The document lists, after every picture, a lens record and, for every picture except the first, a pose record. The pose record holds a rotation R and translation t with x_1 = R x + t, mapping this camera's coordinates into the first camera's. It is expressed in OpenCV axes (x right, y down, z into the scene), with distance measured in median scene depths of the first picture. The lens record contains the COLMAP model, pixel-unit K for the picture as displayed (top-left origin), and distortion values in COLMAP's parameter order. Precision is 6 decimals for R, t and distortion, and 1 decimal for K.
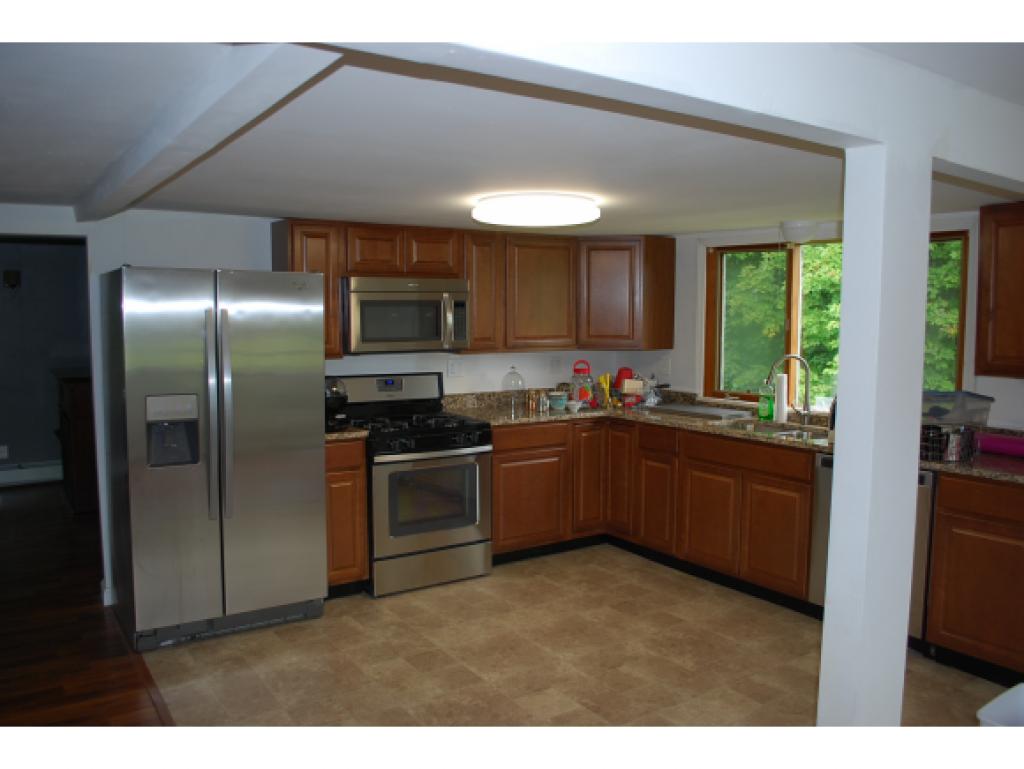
lens RADIAL K [[805.5, 0, 512.0], [0, 805.5, 384.5], [0, 0, 1]] dist [-0.031979, 0.000073]
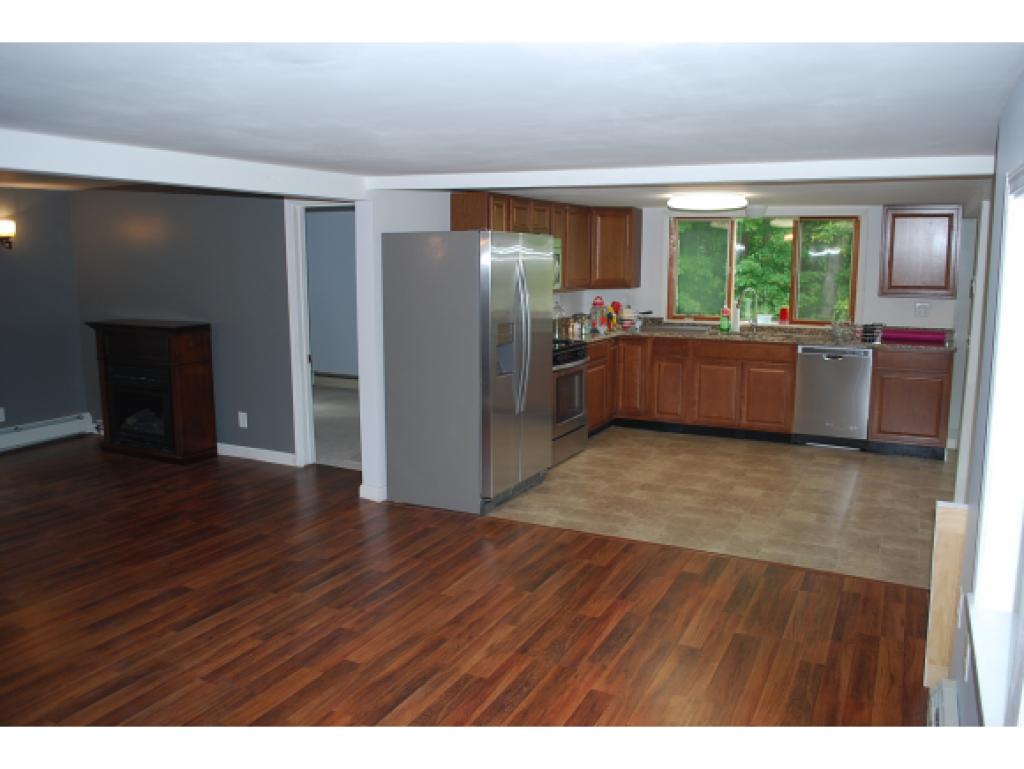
lens RADIAL K [[805.5, 0, 512.0], [0, 805.5, 384.5], [0, 0, 1]] dist [-0.031979, 0.000073]
pose [[0.875867, -0.079859, 0.475899, -0.854786], [0.046469, 0.995586, 0.081541, 0.000471], [-0.480311, -0.049304, 0.875712, -0.189734]]
